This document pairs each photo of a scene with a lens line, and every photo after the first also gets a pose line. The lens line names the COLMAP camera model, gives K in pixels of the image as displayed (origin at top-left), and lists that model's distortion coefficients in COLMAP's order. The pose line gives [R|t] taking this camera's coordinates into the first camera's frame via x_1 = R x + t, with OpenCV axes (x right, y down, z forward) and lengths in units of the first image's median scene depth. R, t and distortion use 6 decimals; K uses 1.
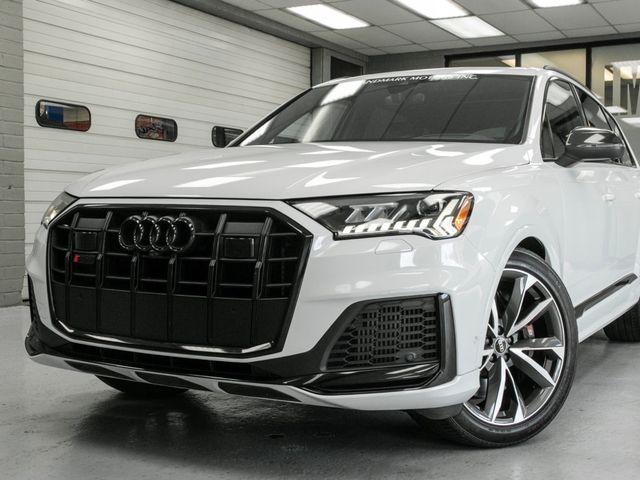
lens RADIAL K [[766.6, 0, 320.0], [0, 766.6, 240.0], [0, 0, 1]] dist [-0.016363, -0.029435]
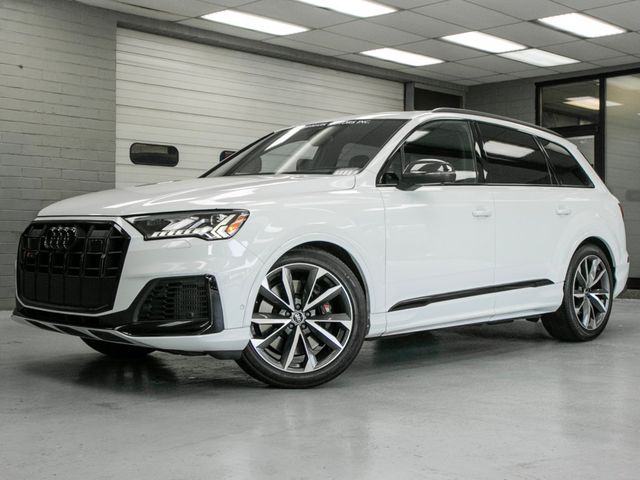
lens RADIAL K [[766.6, 0, 320.0], [0, 766.6, 240.0], [0, 0, 1]] dist [-0.016363, -0.029435]
pose [[0.969594, -0.002459, -0.244705, 0.607114], [-0.005369, 0.999495, -0.031317, 0.037417], [0.244659, 0.031678, 0.969092, -0.363670]]
